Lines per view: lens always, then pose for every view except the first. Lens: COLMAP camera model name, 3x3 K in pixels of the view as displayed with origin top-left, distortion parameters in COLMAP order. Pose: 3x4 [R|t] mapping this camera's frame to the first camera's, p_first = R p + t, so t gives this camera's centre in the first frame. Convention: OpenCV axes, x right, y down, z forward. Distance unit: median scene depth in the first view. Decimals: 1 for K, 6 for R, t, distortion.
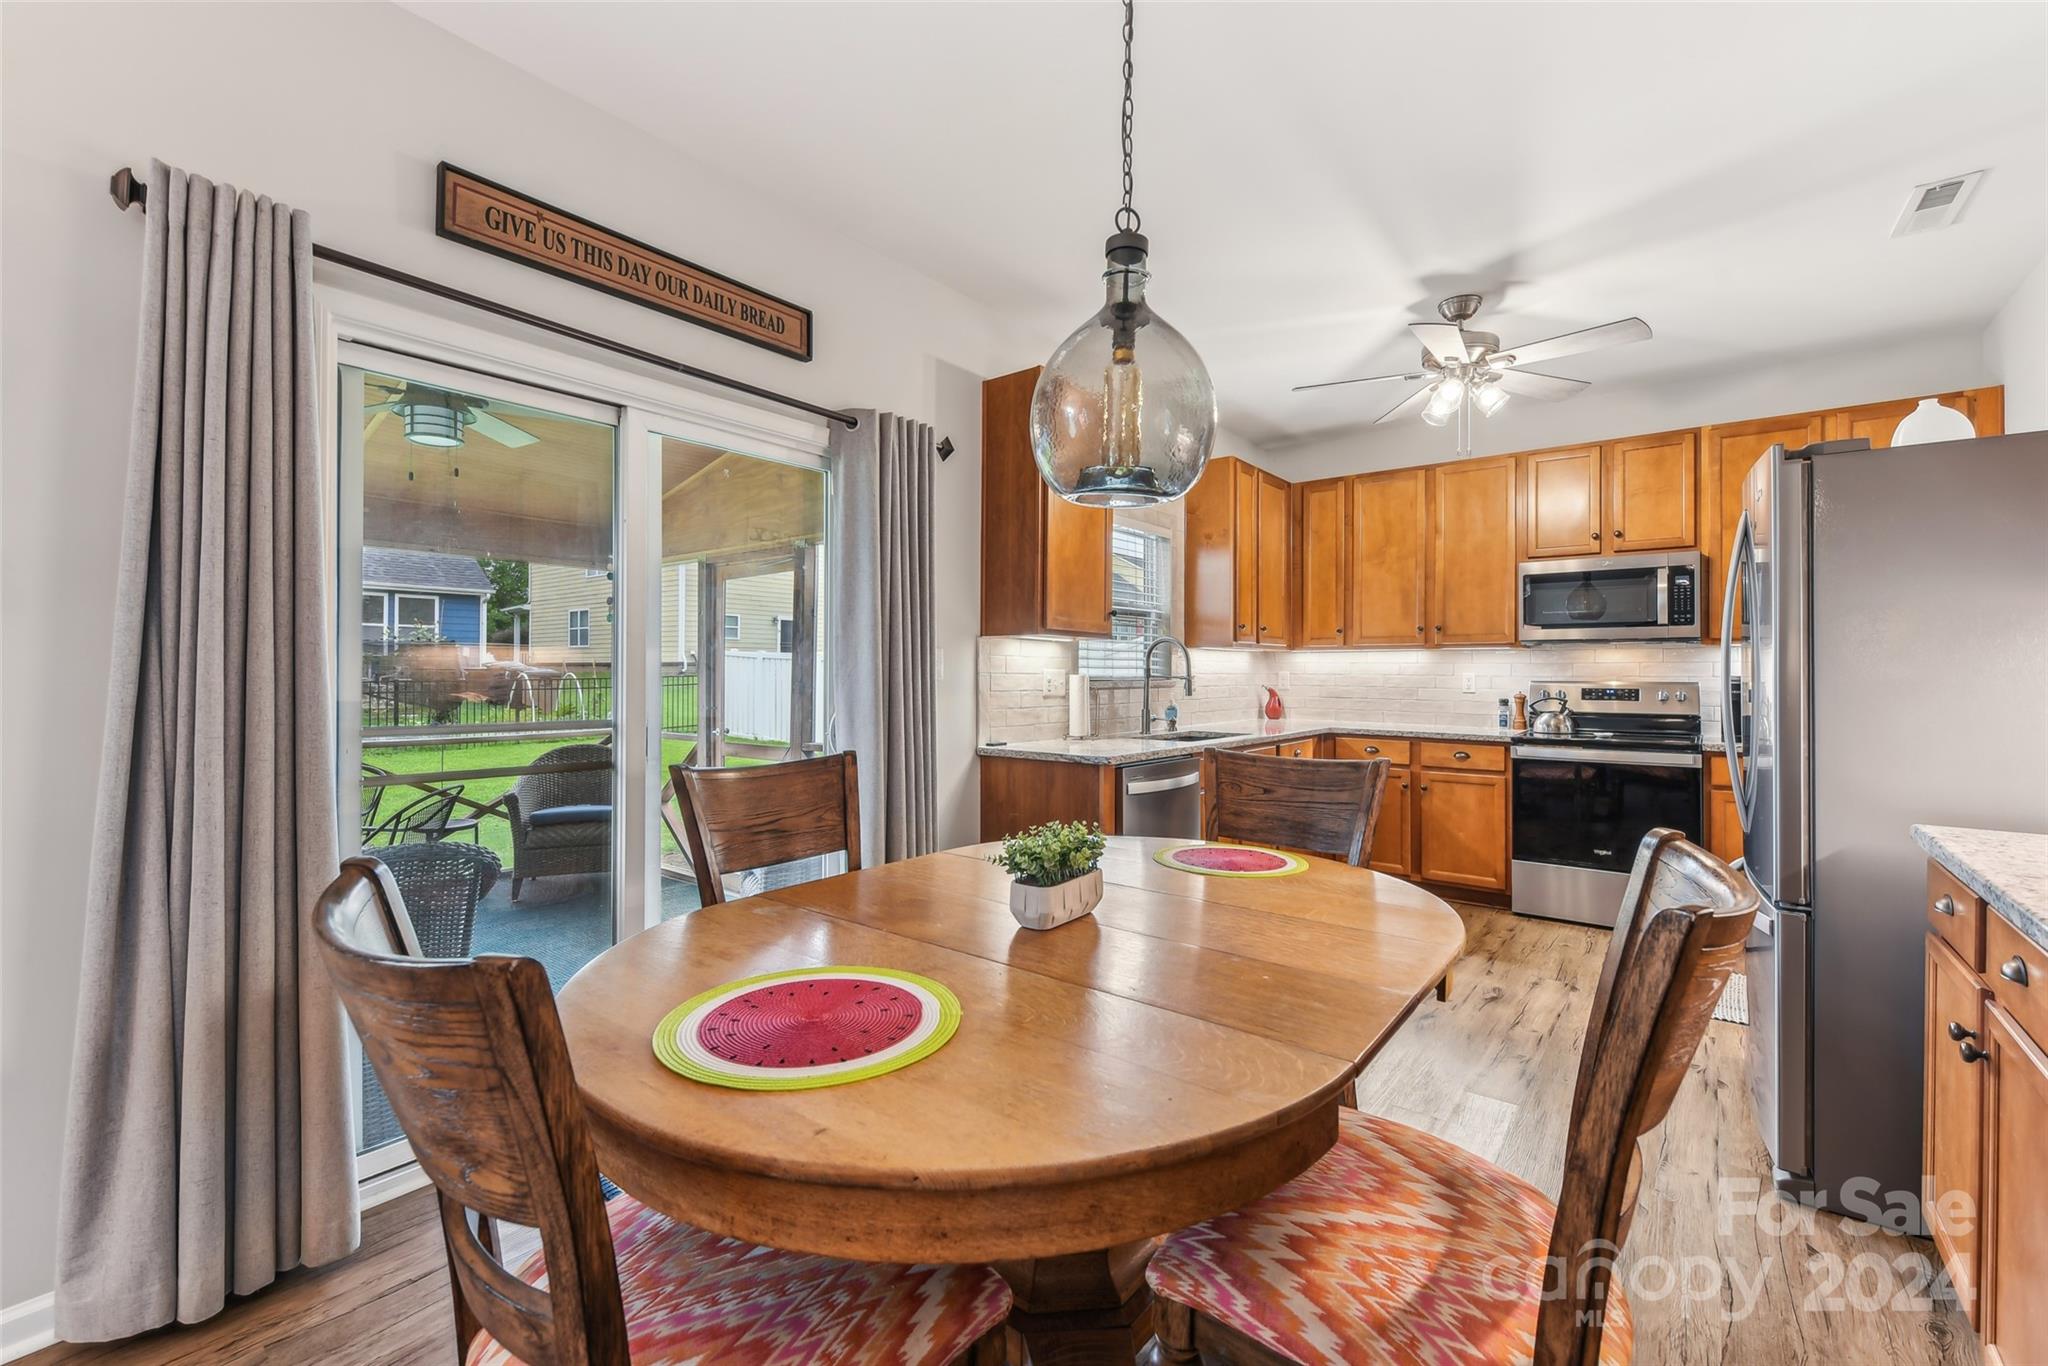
lens RADIAL K [[876.8, 0, 1019.3], [0, 876.8, 678.8], [0, 0, 1]] dist [-0.003915, -0.000090]
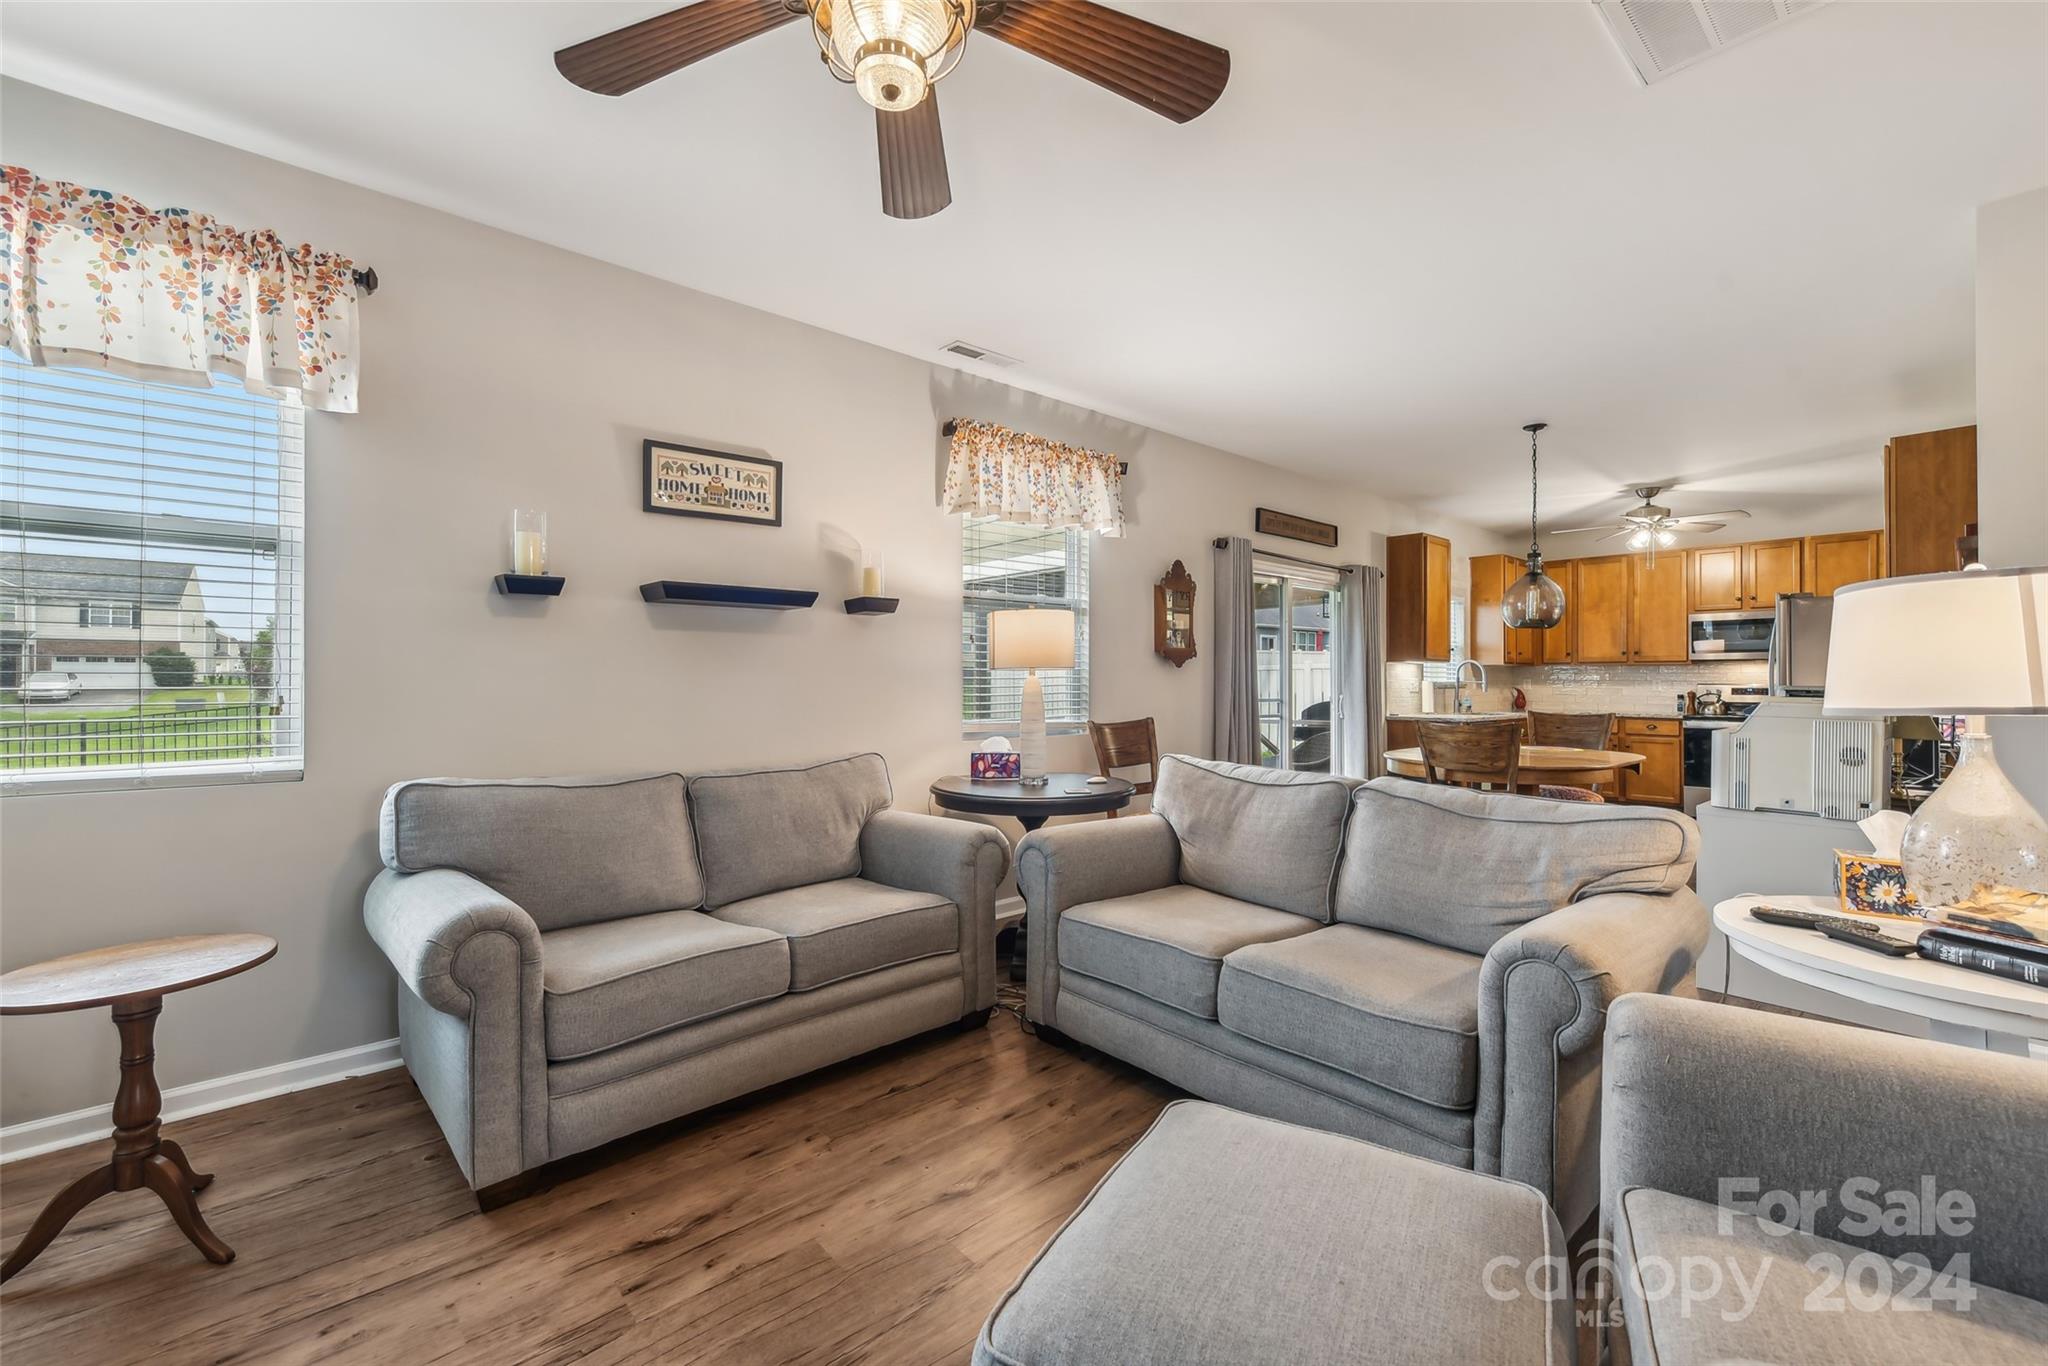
lens RADIAL K [[837.5, 0, 1029.4], [0, 837.5, 677.1], [0, 0, 1]] dist [-0.000976, -0.000165]
pose [[0.983730, -0.002579, -0.179637, -0.414140], [0.001367, 0.999975, -0.006867, -0.001151], [0.179650, 0.006510, 0.983709, -0.862297]]
